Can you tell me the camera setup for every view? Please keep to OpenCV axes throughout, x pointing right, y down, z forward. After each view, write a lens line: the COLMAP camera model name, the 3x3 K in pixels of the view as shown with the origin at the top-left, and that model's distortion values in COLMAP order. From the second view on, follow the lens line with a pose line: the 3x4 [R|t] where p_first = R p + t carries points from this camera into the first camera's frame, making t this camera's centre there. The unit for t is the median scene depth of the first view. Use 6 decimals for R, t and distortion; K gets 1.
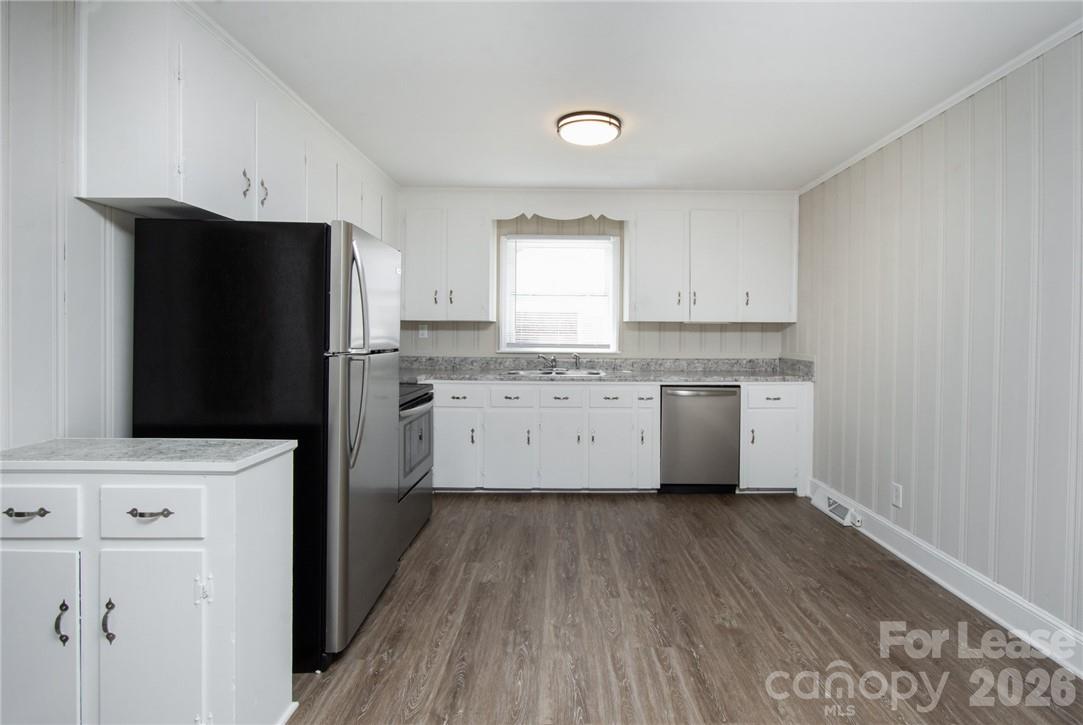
lens RADIAL K [[528.6, 0, 576.7], [0, 528.6, 340.3], [0, 0, 1]] dist [-0.005521, 0.000388]
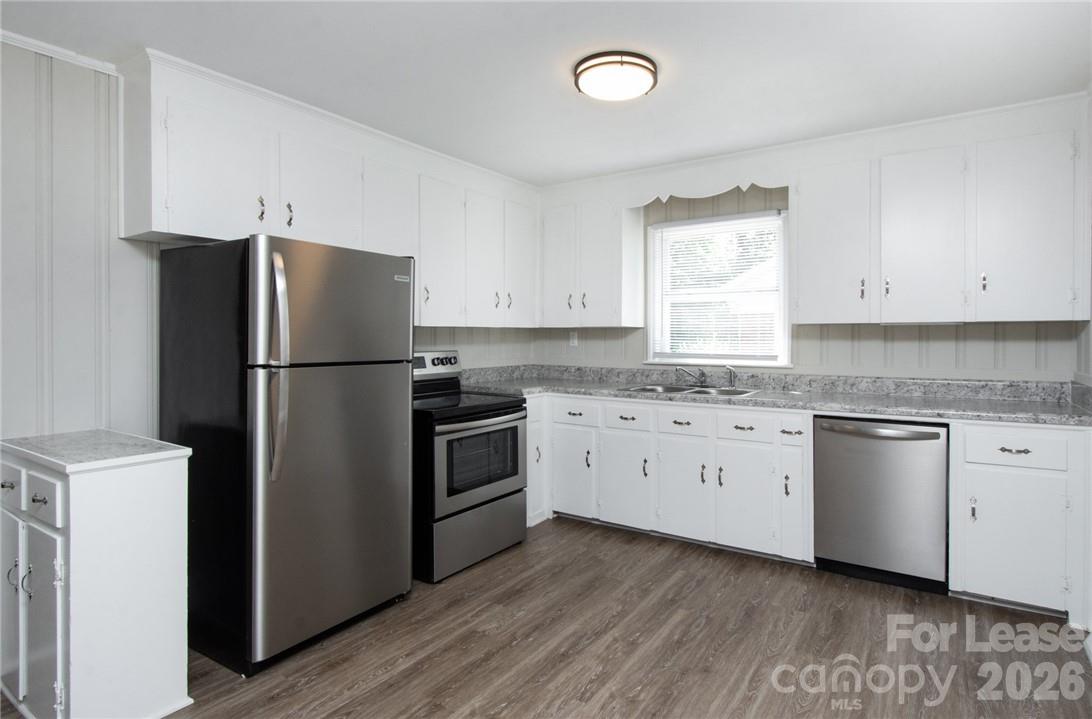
lens RADIAL K [[572.3, 0, 594.1], [0, 572.3, 340.7], [0, 0, 1]] dist [0.004297, -0.003629]
pose [[0.838085, -0.003672, -0.545527, 0.329340], [-0.001026, 0.999965, -0.008306, -0.006580], [0.545539, 0.007521, 0.838052, 0.207121]]
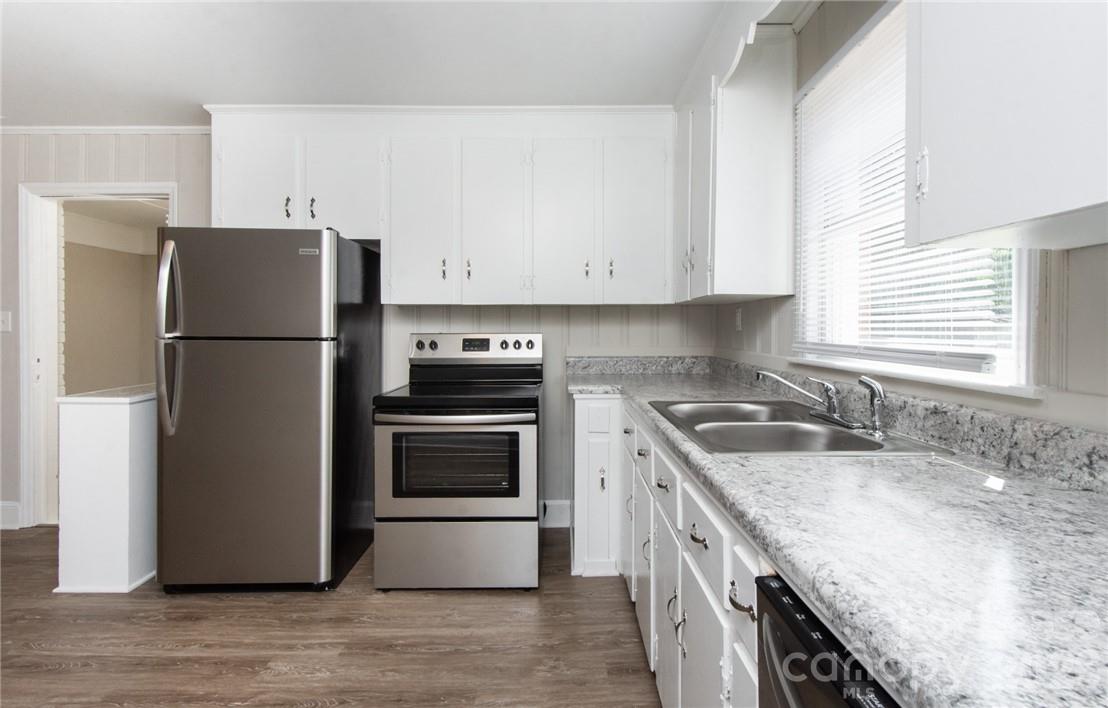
lens RADIAL K [[516.8, 0, 560.2], [0, 516.8, 332.0], [0, 0, 1]] dist [0.002761, -0.003371]
pose [[-0.015960, -0.000307, -0.999873, 0.345407], [-0.014174, 0.999900, -0.000081, 0.000376], [0.999772, 0.014171, -0.015963, 0.927921]]
